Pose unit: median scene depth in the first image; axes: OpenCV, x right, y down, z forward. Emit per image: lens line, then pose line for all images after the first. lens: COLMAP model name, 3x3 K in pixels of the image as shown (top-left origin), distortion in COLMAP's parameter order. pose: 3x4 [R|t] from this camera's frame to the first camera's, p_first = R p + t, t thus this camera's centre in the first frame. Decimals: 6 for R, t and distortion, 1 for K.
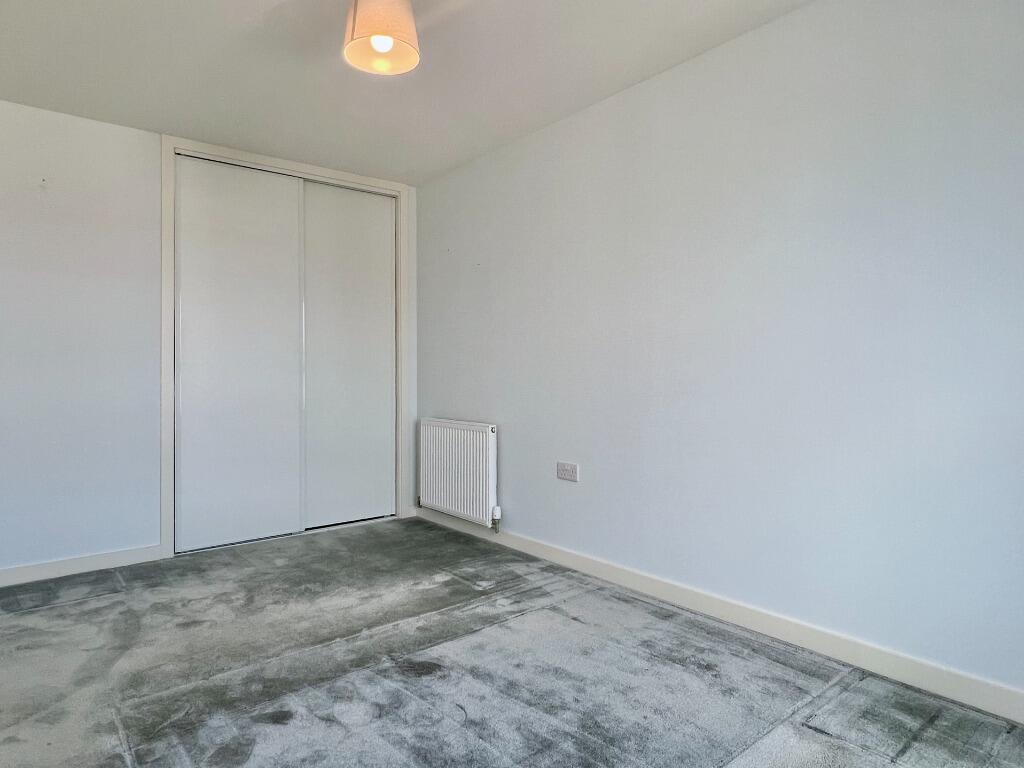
lens RADIAL K [[604.2, 0, 516.2], [0, 604.2, 383.8], [0, 0, 1]] dist [0.005484, 0.000860]
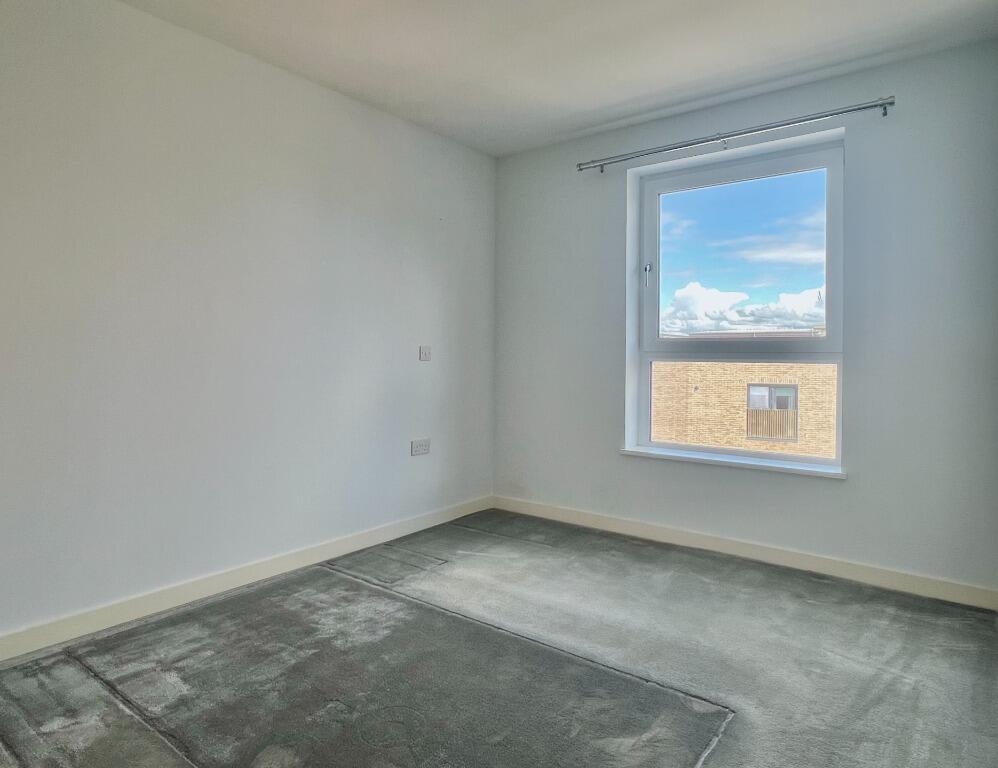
lens RADIAL K [[601.7, 0, 499.0], [0, 601.7, 384.0], [0, 0, 1]] dist [0.000084, 0.000695]
pose [[-0.235212, -0.030299, 0.971472, -0.783457], [0.002187, 0.999495, 0.031702, -0.005727], [-0.971942, 0.009582, -0.235027, 0.772294]]
